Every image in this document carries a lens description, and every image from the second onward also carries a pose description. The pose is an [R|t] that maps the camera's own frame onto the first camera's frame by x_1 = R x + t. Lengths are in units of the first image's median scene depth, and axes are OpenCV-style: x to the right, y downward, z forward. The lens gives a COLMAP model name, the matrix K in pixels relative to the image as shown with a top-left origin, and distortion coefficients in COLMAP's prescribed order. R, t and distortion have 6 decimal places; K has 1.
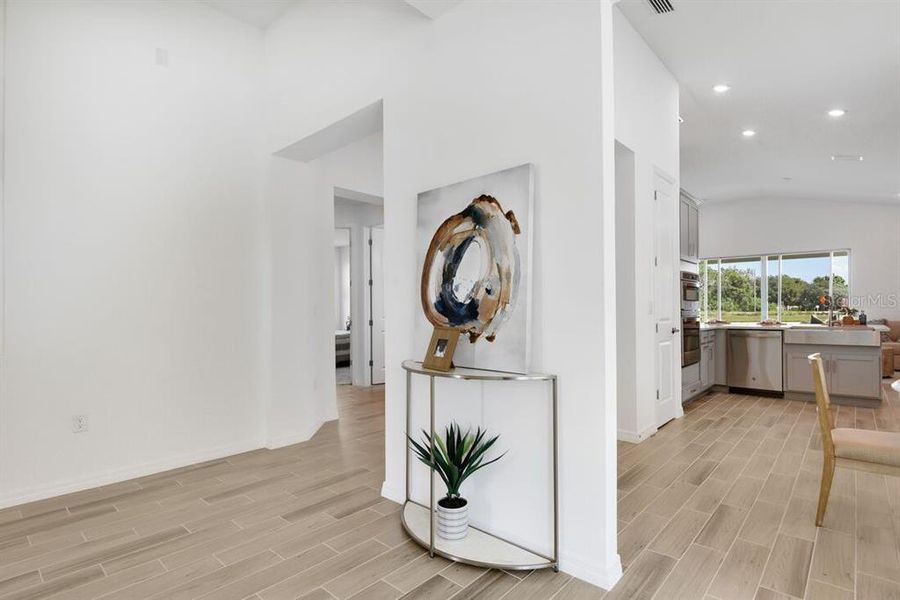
lens RADIAL K [[452.8, 0, 449.8], [0, 452.8, 307.6], [0, 0, 1]] dist [-0.003178, -0.000627]
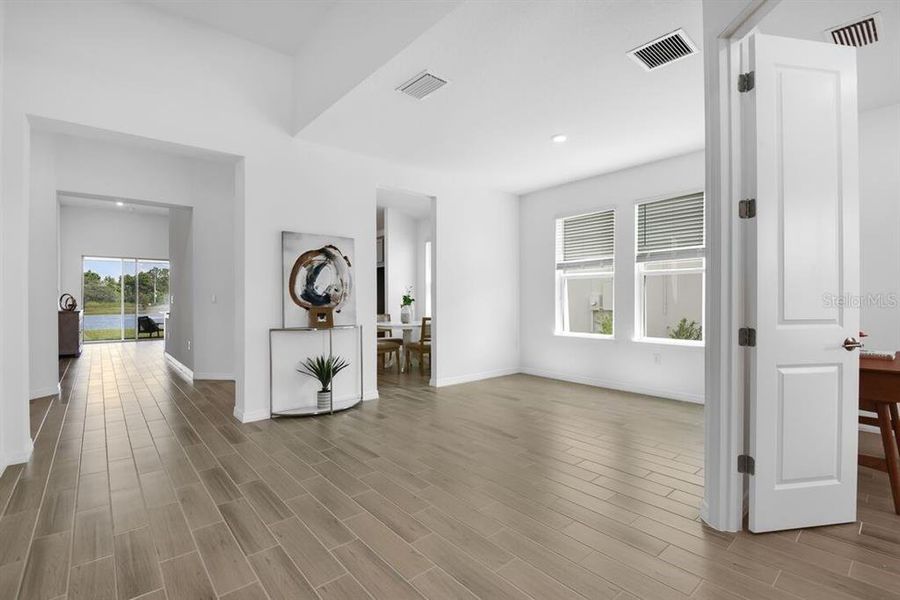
lens RADIAL K [[411.7, 0, 450.0], [0, 411.7, 300.0], [0, 0, 1]] dist [0.012369, -0.010539]
pose [[0.112843, 0.009700, 0.993565, -1.789714], [-0.005790, 0.999942, -0.009104, 0.025211], [-0.993596, -0.004725, 0.112892, 0.219986]]
